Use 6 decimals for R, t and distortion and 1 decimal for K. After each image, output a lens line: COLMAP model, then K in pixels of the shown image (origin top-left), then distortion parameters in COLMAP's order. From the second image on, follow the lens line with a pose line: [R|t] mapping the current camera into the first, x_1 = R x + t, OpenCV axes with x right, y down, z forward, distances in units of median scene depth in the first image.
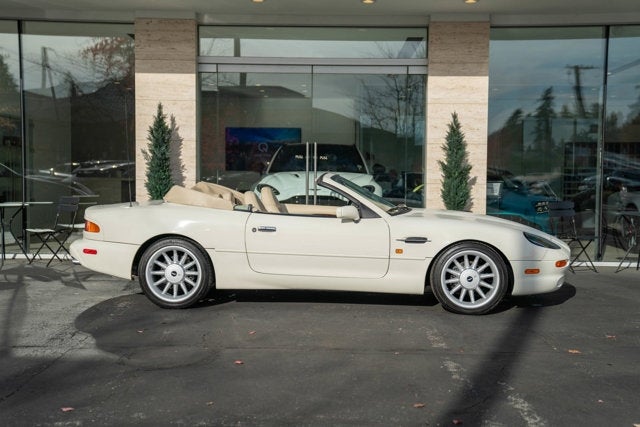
lens RADIAL K [[881.7, 0, 320.0], [0, 881.7, 213.5], [0, 0, 1]] dist [0.069156, 0.066281]
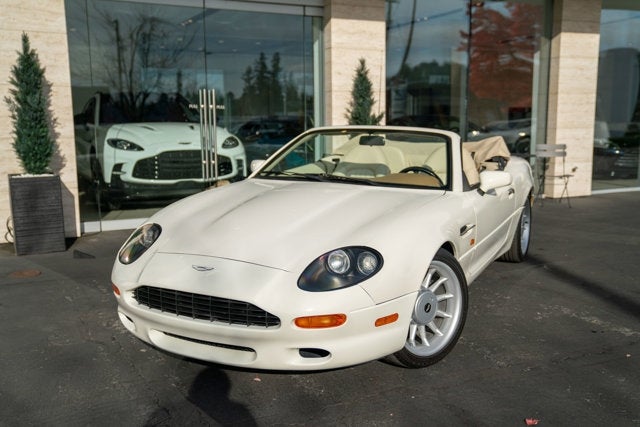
lens RADIAL K [[692.3, 0, 349.0], [0, 692.3, 215.7], [0, 0, 1]] dist [0.026255, 0.020040]
pose [[0.866248, -0.086647, 0.492043, -0.240752], [0.041931, 0.993980, 0.101217, -0.020830], [-0.497851, -0.067047, 0.864667, 0.341987]]
